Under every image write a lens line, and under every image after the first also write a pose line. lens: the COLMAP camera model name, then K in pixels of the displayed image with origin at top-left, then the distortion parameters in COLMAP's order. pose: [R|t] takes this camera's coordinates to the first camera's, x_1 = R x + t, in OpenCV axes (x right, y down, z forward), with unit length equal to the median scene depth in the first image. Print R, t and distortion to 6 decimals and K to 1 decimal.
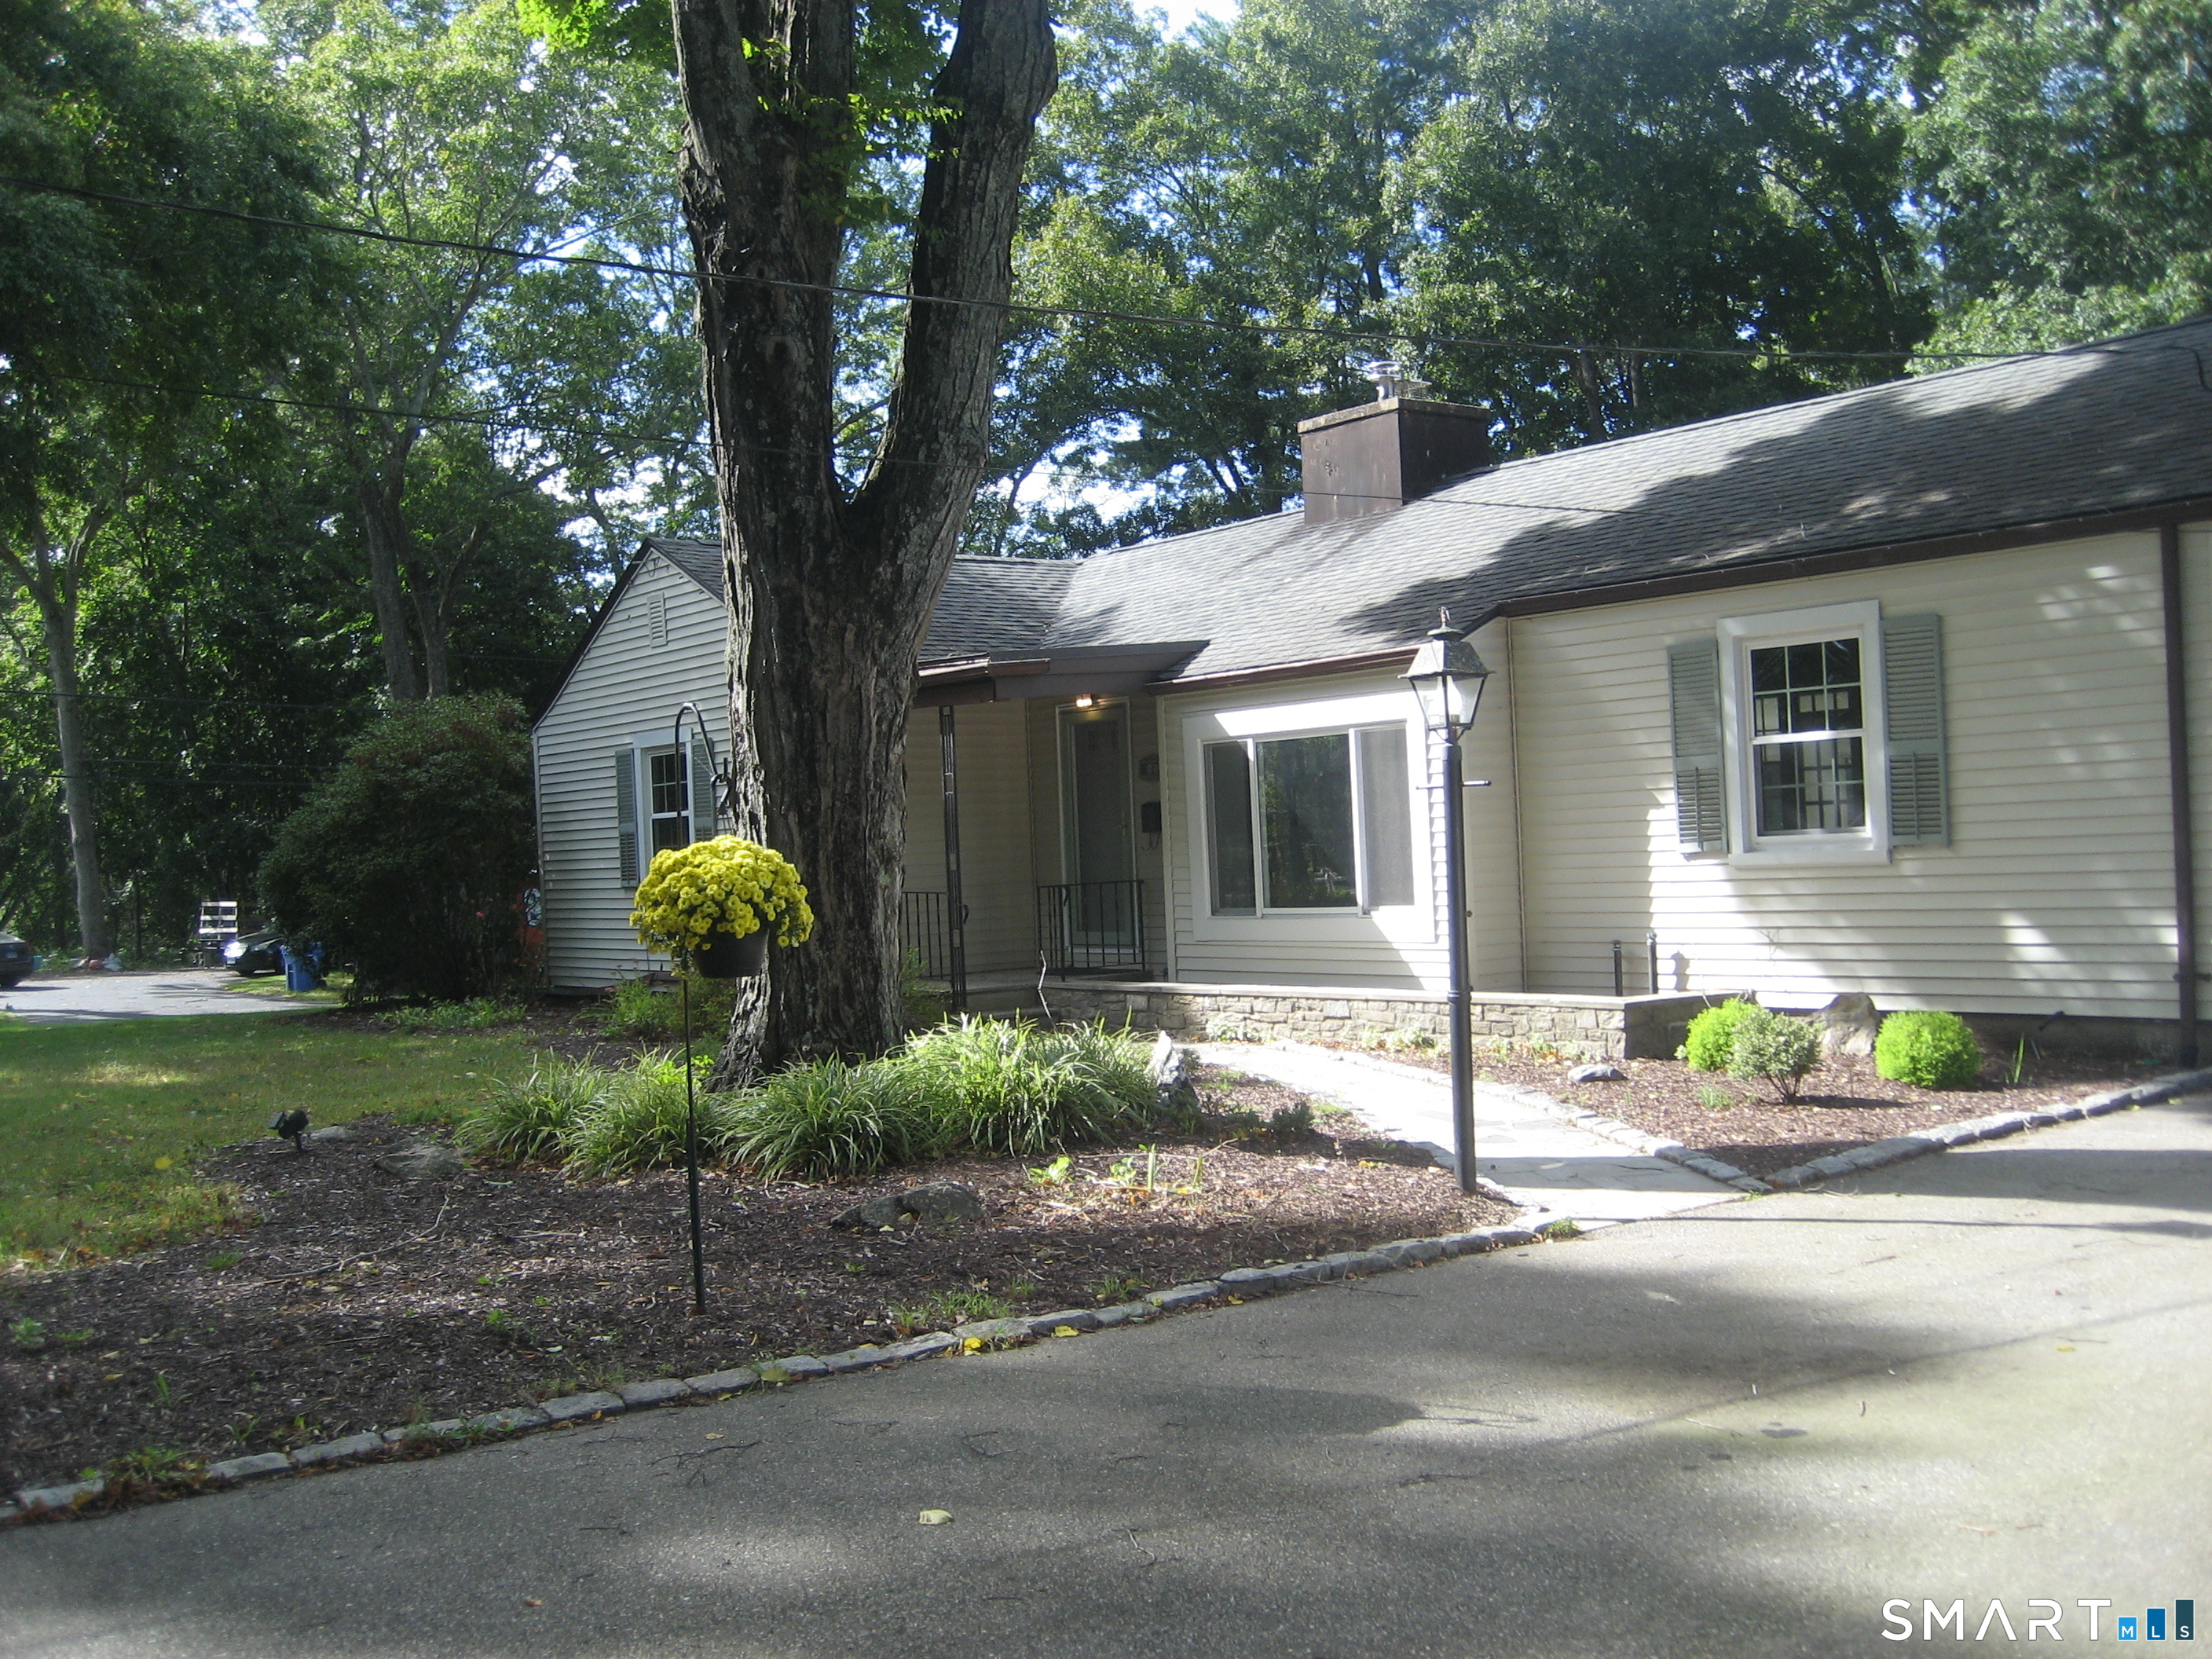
lens RADIAL K [[2275.2, 0, 1122.1], [0, 2275.2, 840.0], [0, 0, 1]] dist [-0.156794, 0.193068]
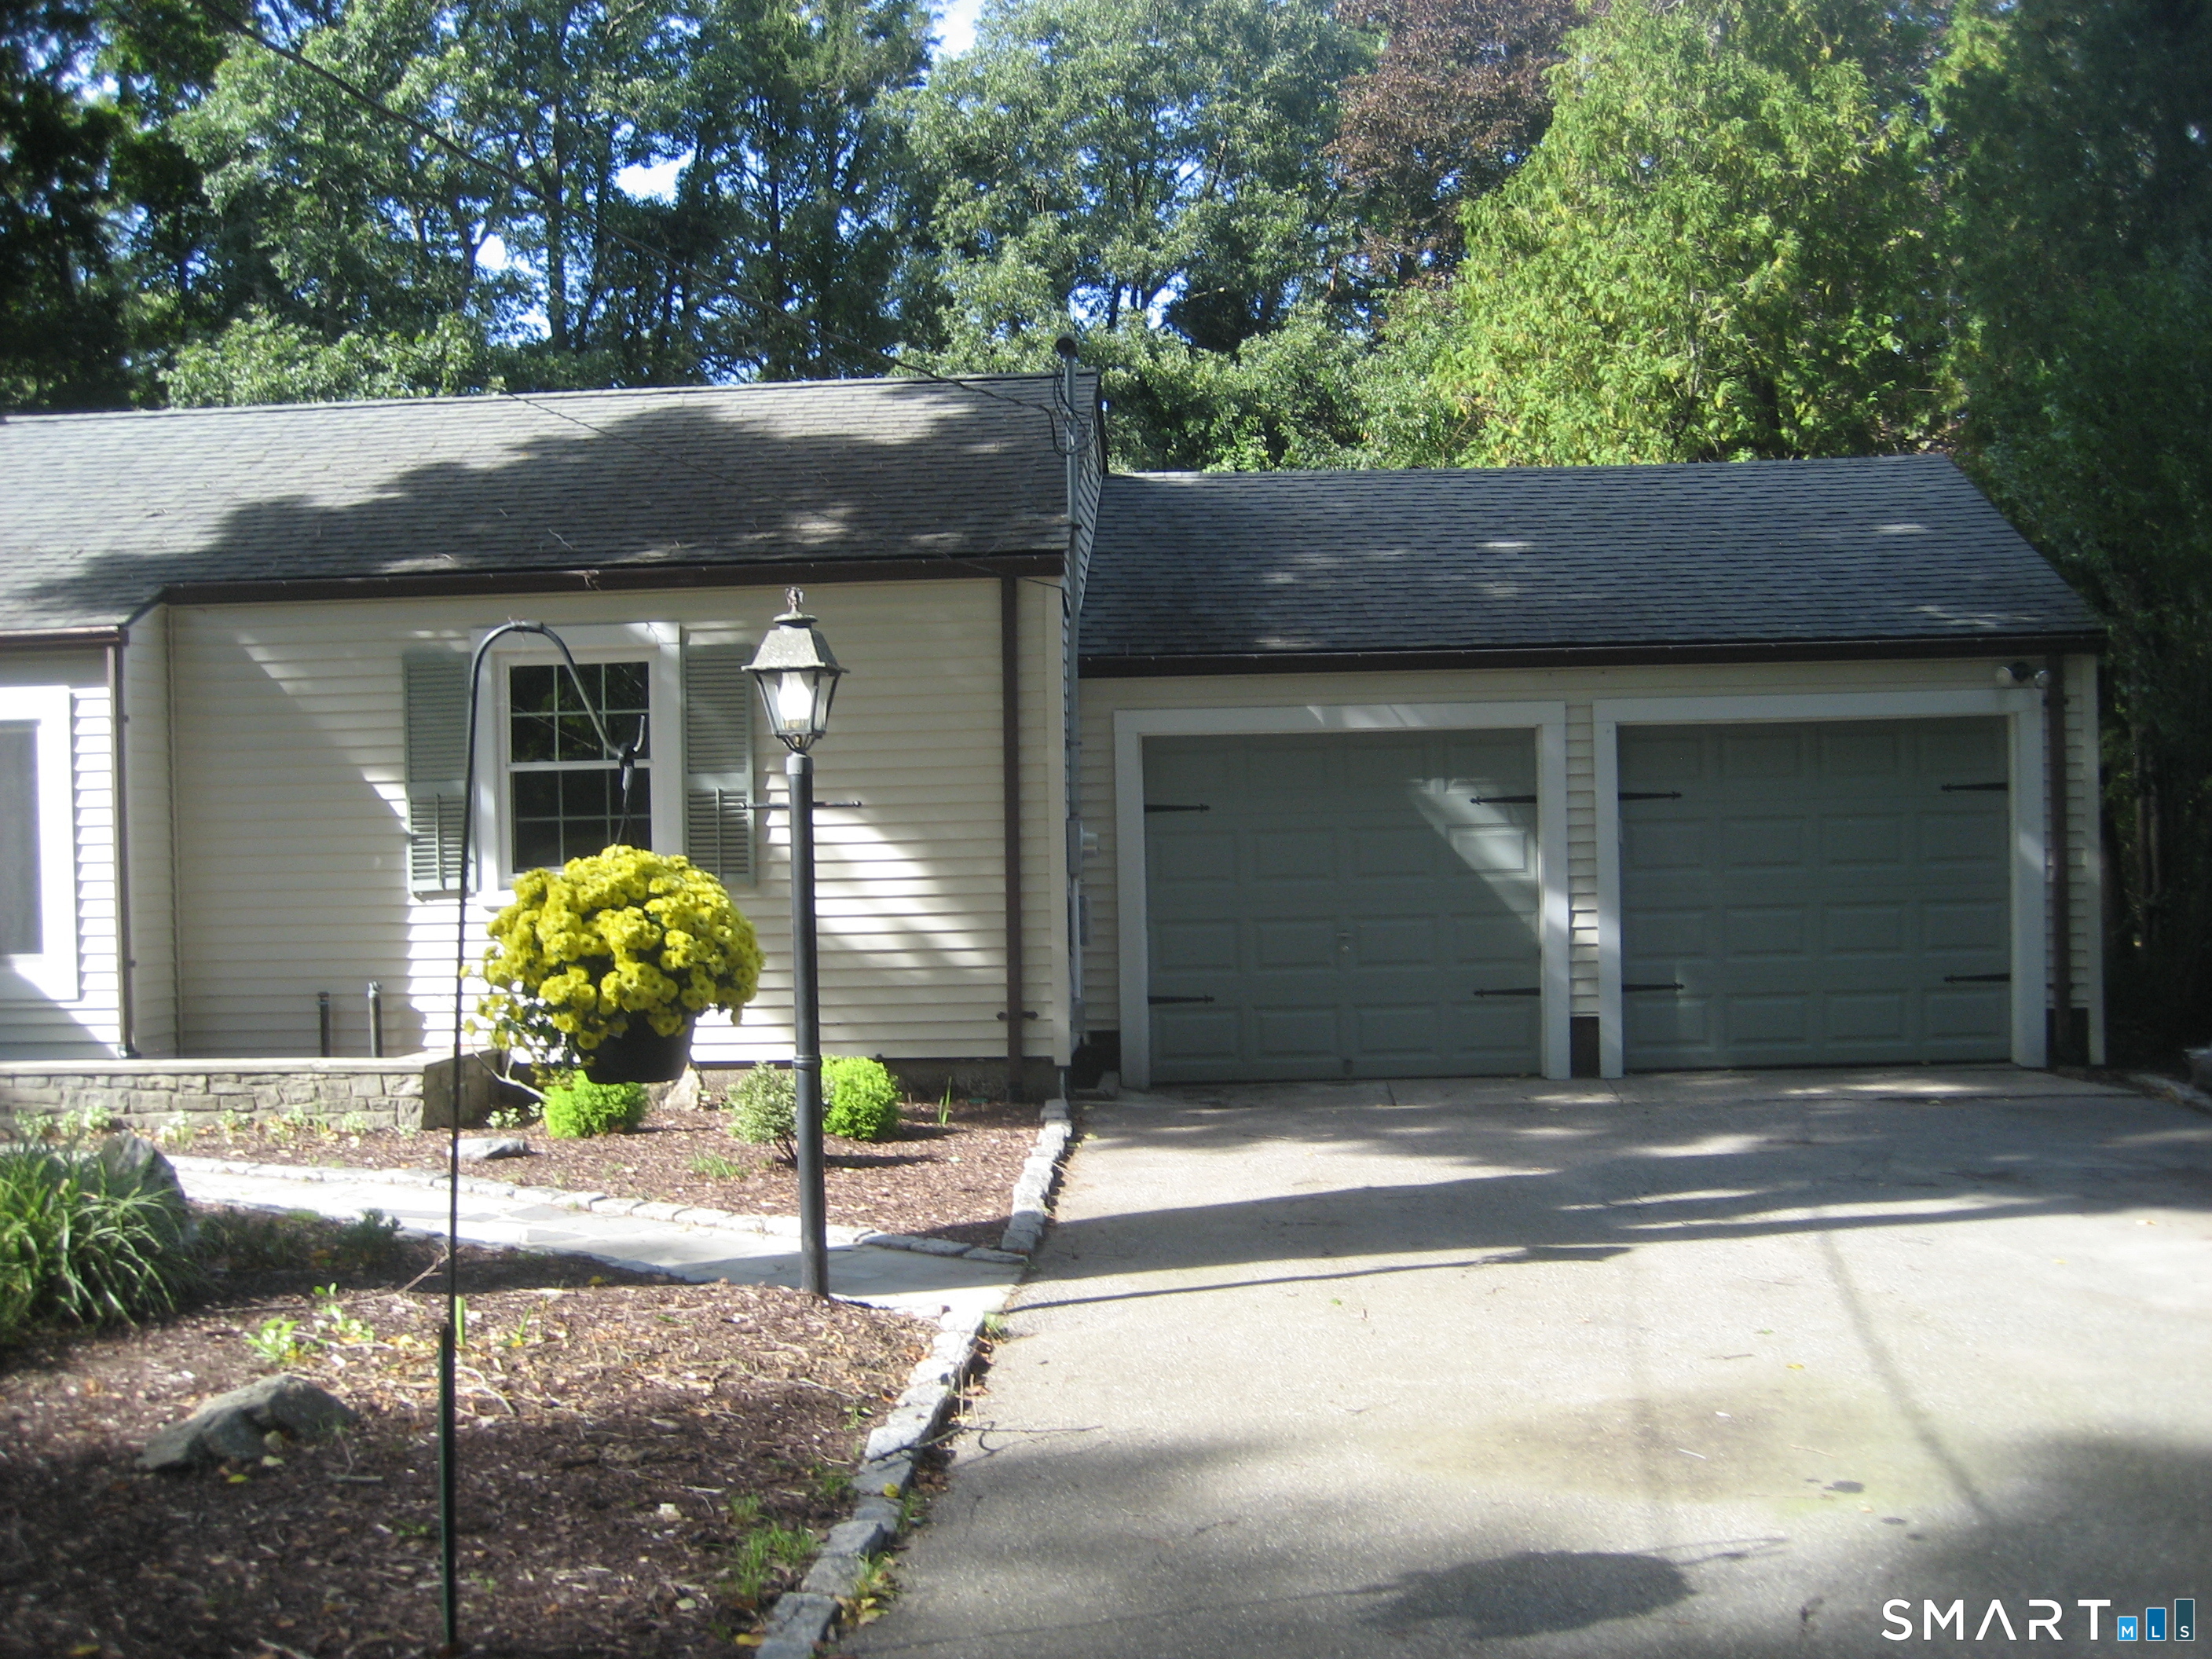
lens RADIAL K [[2275.2, 0, 1122.1], [0, 2275.2, 840.0], [0, 0, 1]] dist [-0.156794, 0.193068]
pose [[0.649176, 0.025338, 0.760216, -0.244635], [-0.010249, 0.999646, -0.024566, 0.004456], [-0.760569, 0.008157, 0.649205, 0.229645]]
